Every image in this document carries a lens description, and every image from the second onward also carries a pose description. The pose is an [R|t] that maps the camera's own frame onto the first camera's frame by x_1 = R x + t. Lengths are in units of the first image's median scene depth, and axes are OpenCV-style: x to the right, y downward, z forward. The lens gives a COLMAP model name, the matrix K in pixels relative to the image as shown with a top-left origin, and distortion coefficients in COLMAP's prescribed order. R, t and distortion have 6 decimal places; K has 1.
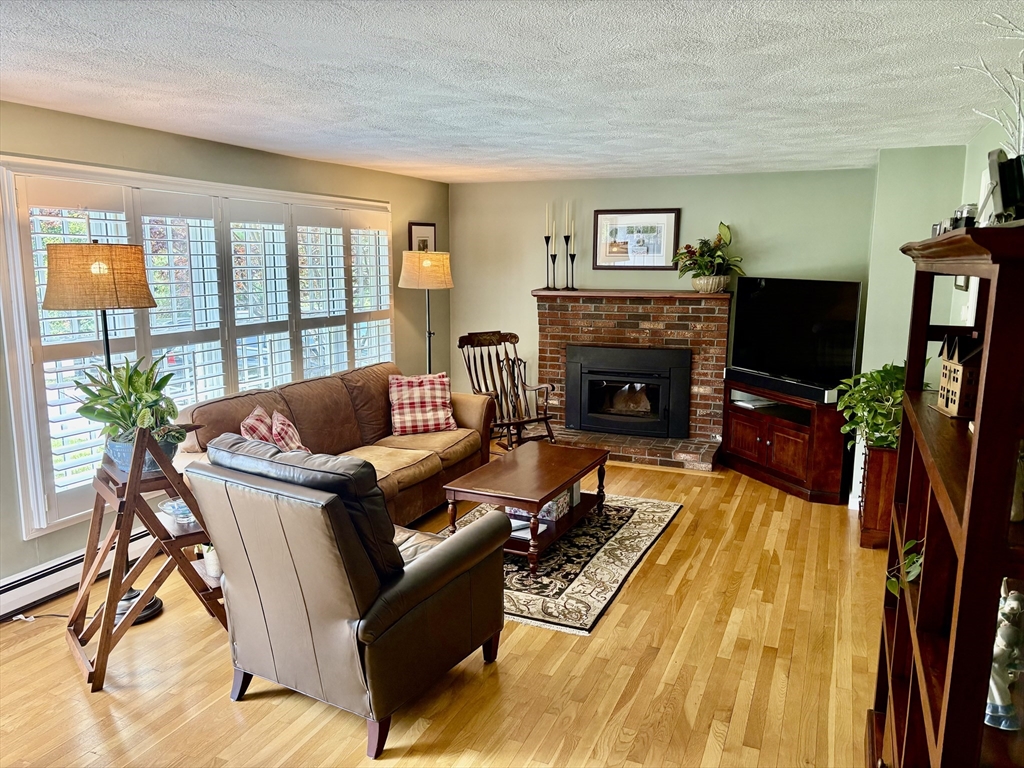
lens RADIAL K [[763.2, 0, 512.0], [0, 763.2, 384.0], [0, 0, 1]] dist [0.087951, -0.107446]
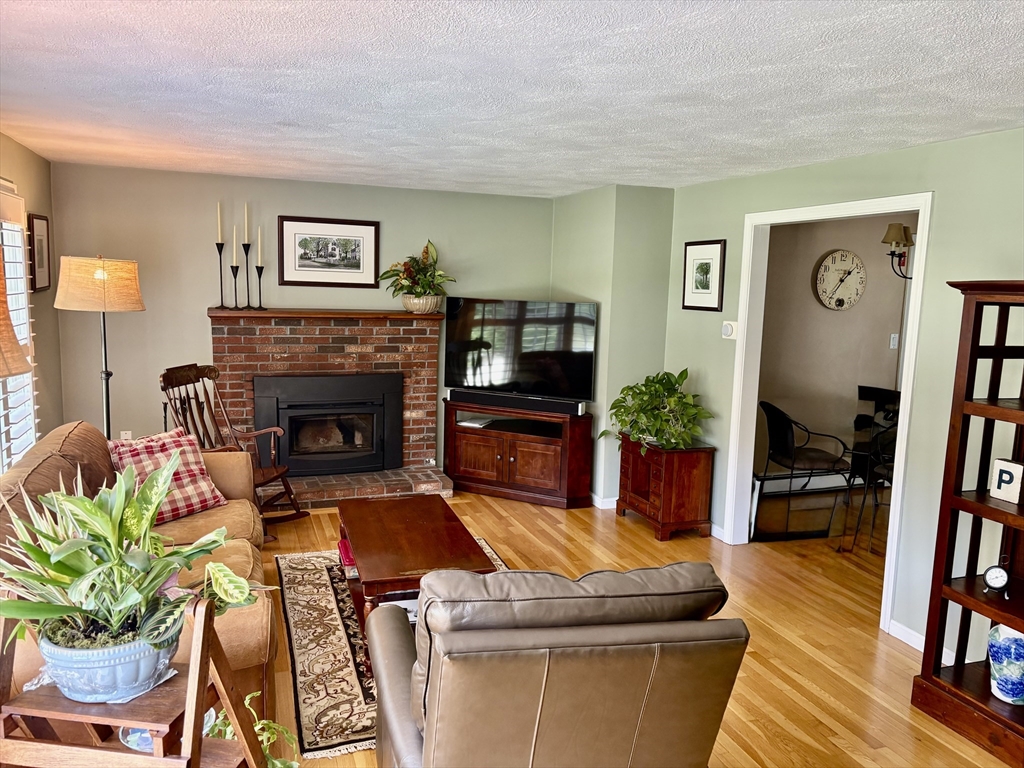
lens RADIAL K [[763.2, 0, 512.0], [0, 763.2, 384.0], [0, 0, 1]] dist [0.087951, -0.107446]
pose [[0.730784, -0.075258, 0.678447, -0.306170], [0.085128, 0.996192, 0.018809, -0.037469], [-0.677280, 0.044010, 0.734408, 0.220558]]
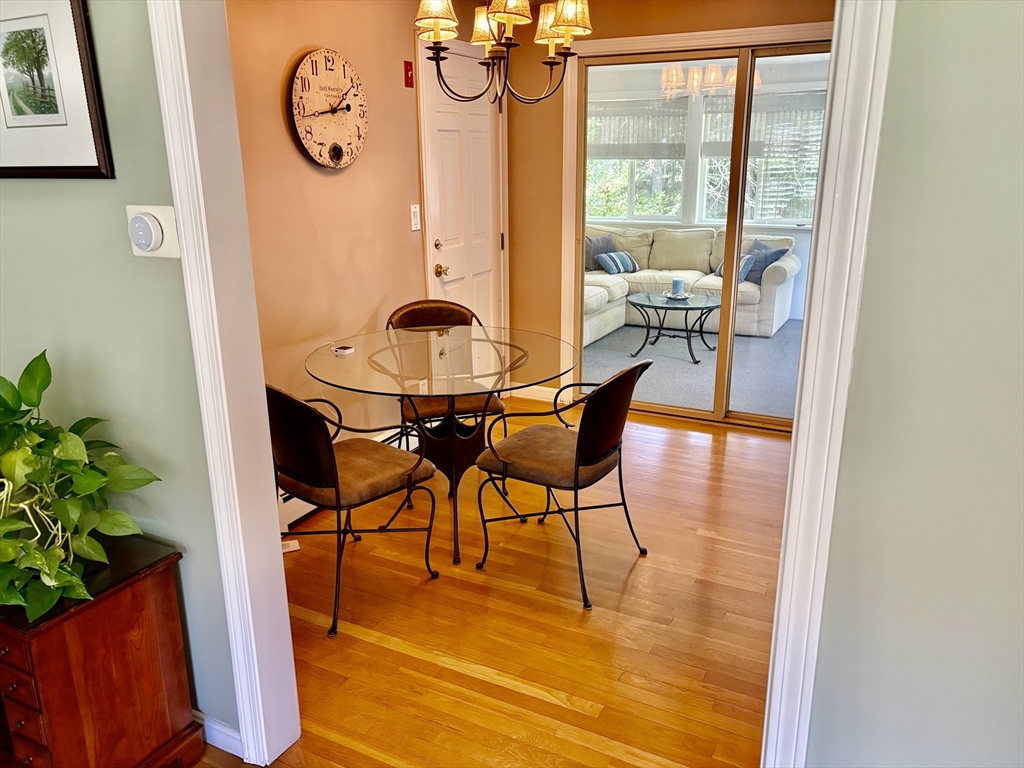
lens RADIAL K [[763.2, 0, 512.0], [0, 763.2, 384.0], [0, 0, 1]] dist [0.087951, -0.107446]
pose [[0.072352, -0.289622, 0.954402, 0.111803], [0.168965, 0.946638, 0.274457, -0.060442], [-0.982963, 0.141403, 0.117428, 0.485829]]
